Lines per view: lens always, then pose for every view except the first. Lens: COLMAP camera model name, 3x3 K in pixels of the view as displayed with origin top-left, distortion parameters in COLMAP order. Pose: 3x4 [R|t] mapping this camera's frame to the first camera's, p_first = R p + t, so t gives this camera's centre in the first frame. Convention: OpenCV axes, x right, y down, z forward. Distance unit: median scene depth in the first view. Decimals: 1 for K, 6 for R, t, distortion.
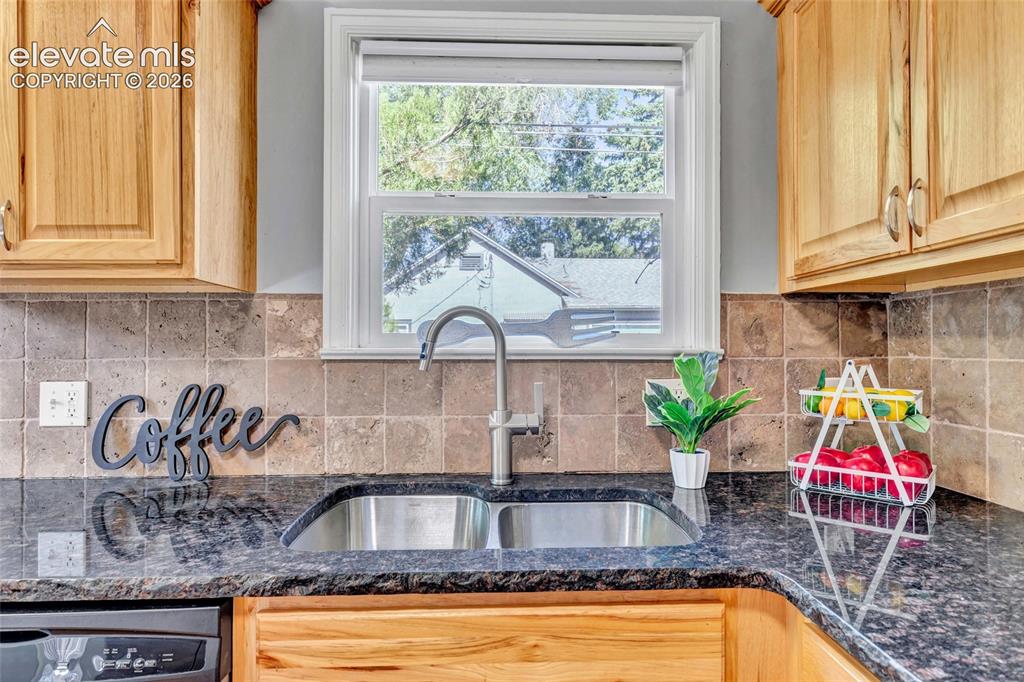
lens RADIAL K [[565.9, 0, 513.7], [0, 565.9, 341.6], [0, 0, 1]] dist [0.001524, 0.001938]
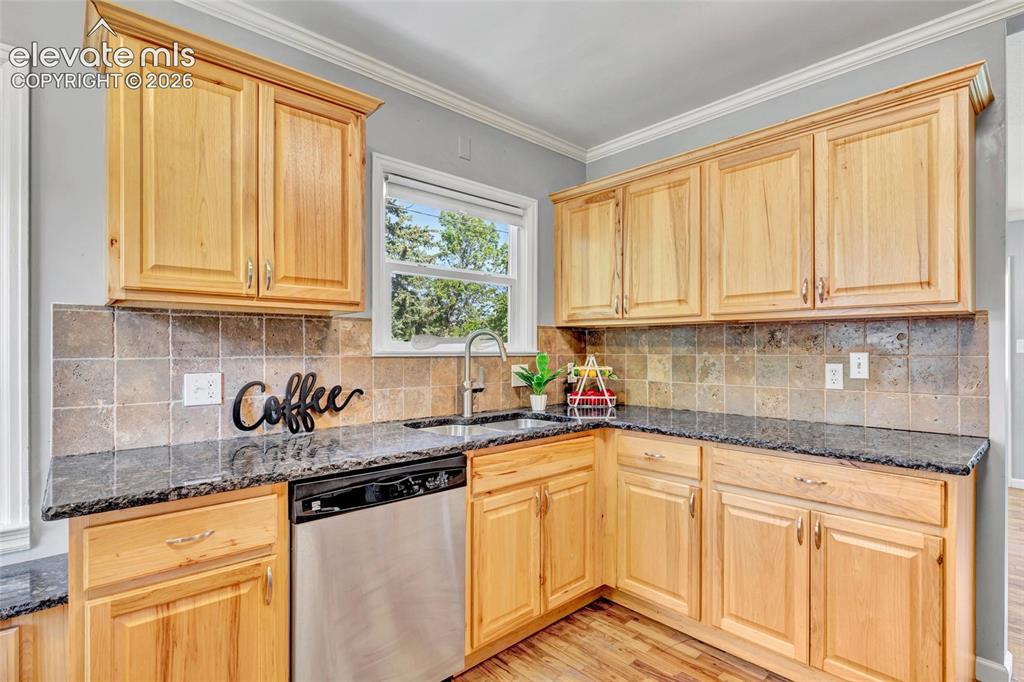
lens RADIAL K [[507.0, 0, 513.8], [0, 507.0, 346.8], [0, 0, 1]] dist [-0.004513, -0.000669]
pose [[0.758777, 0.005992, 0.651323, -1.029267], [-0.009878, 0.999949, 0.002309, -0.006065], [-0.651276, -0.008186, 0.758797, -0.458441]]
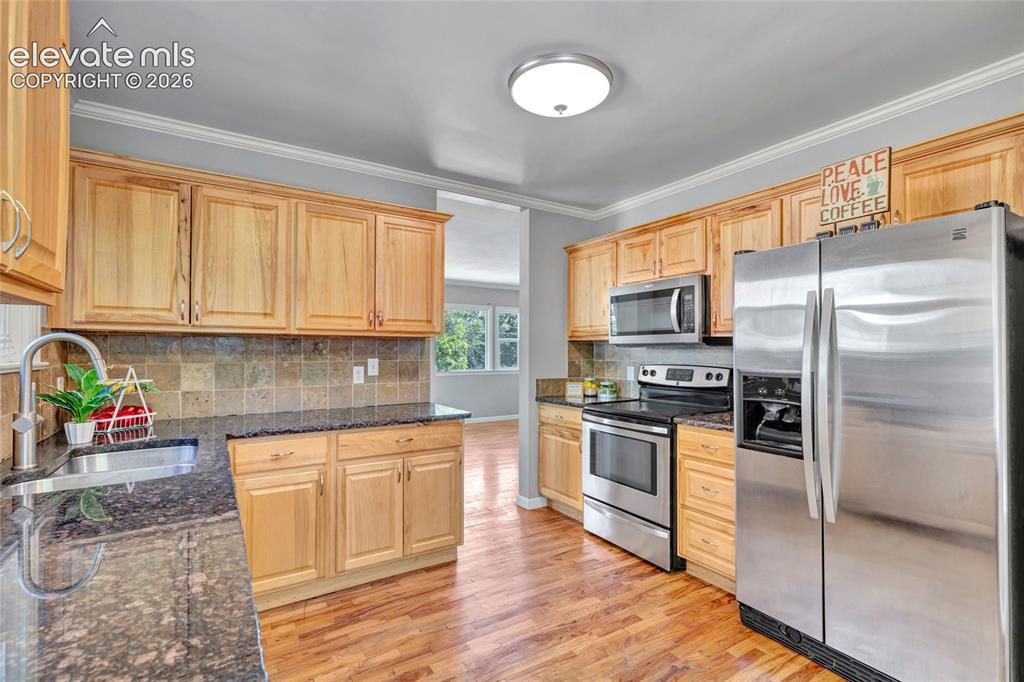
lens RADIAL K [[470.1, 0, 522.5], [0, 470.1, 346.2], [0, 0, 1]] dist [0.002713, -0.001178]
pose [[-0.524329, 0.009704, 0.851460, -1.480447], [-0.010475, 0.999786, -0.017845, -0.022299], [-0.851451, -0.018276, -0.524115, 0.571826]]
